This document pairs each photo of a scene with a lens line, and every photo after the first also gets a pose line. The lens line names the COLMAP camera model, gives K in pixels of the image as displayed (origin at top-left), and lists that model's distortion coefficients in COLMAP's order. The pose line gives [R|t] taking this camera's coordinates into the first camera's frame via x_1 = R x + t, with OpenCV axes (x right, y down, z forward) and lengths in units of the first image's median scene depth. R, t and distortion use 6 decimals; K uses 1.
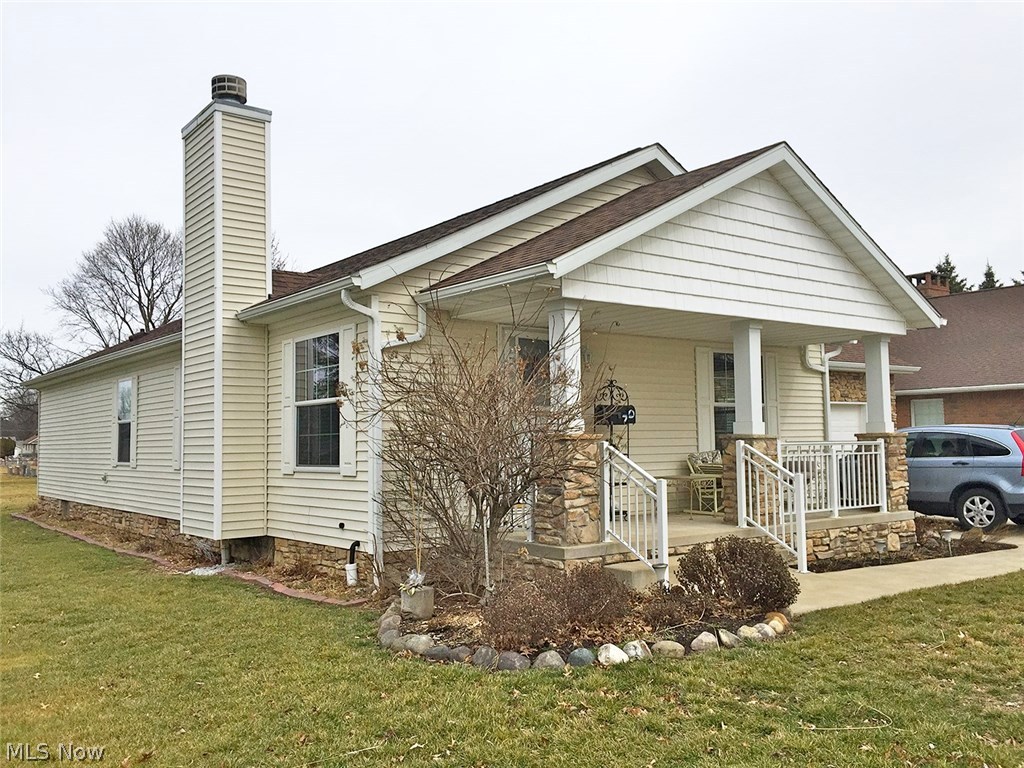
lens RADIAL K [[872.0, 0, 492.4], [0, 872.0, 378.4], [0, 0, 1]] dist [0.076930, -0.077899]
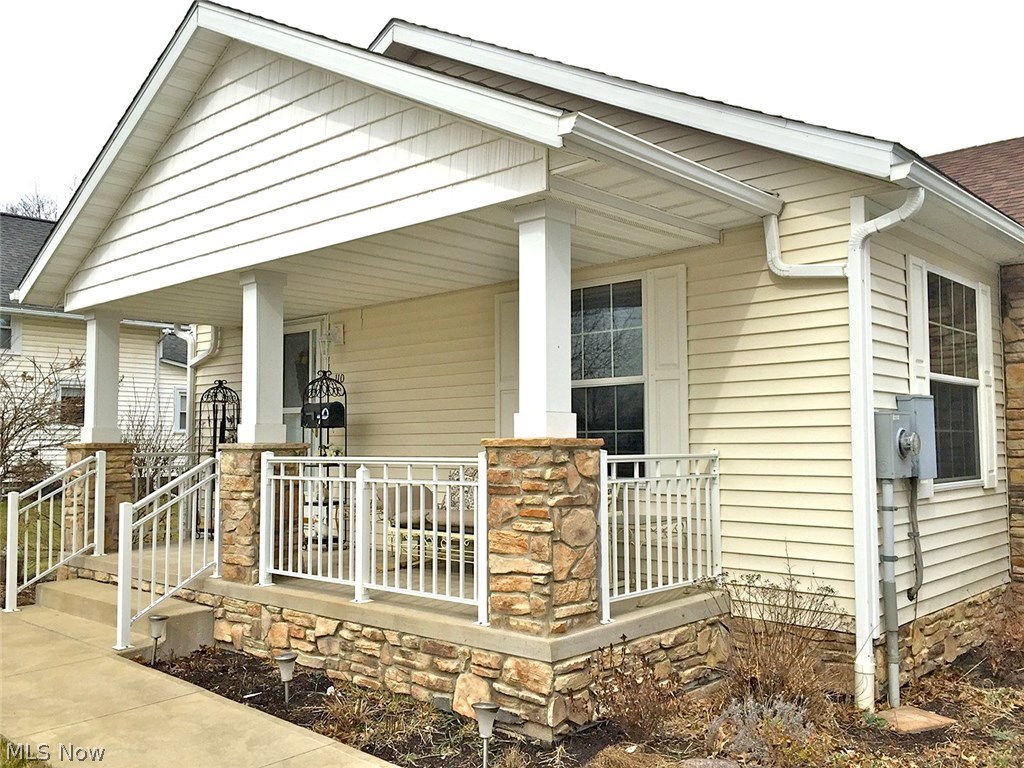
lens RADIAL K [[893.8, 0, 515.1], [0, 893.8, 381.0], [0, 0, 1]] dist [0.088887, -0.090089]
pose [[0.190224, -0.059633, -0.979928, 0.946830], [0.064600, 0.996751, -0.048117, 0.059944], [0.979613, -0.054150, 0.193458, 1.003737]]
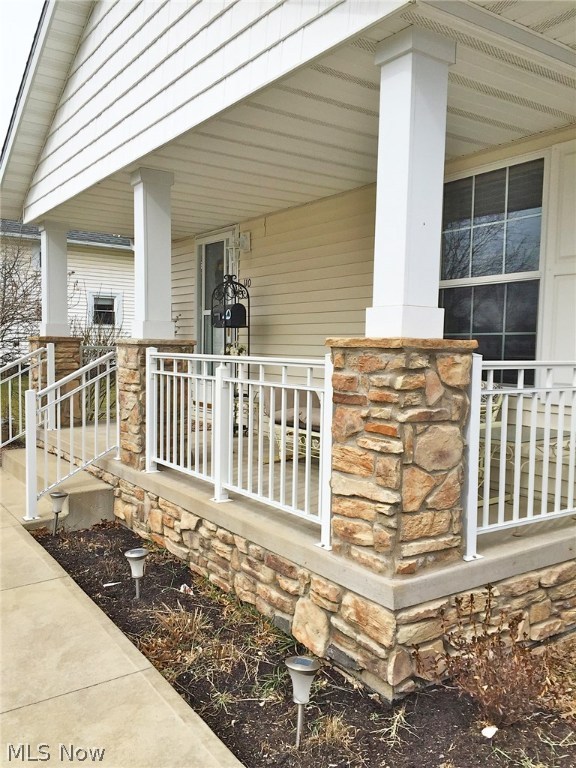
lens RADIAL K [[654.0, 0, 288.0], [0, 654.0, 384.0], [0, 0, 1]] dist [0.076930, -0.077899]
pose [[-0.036913, 0.068651, -0.996958, 0.774425], [0.045409, 0.996722, 0.066953, 0.066744], [0.998286, -0.042799, -0.039909, 1.069087]]
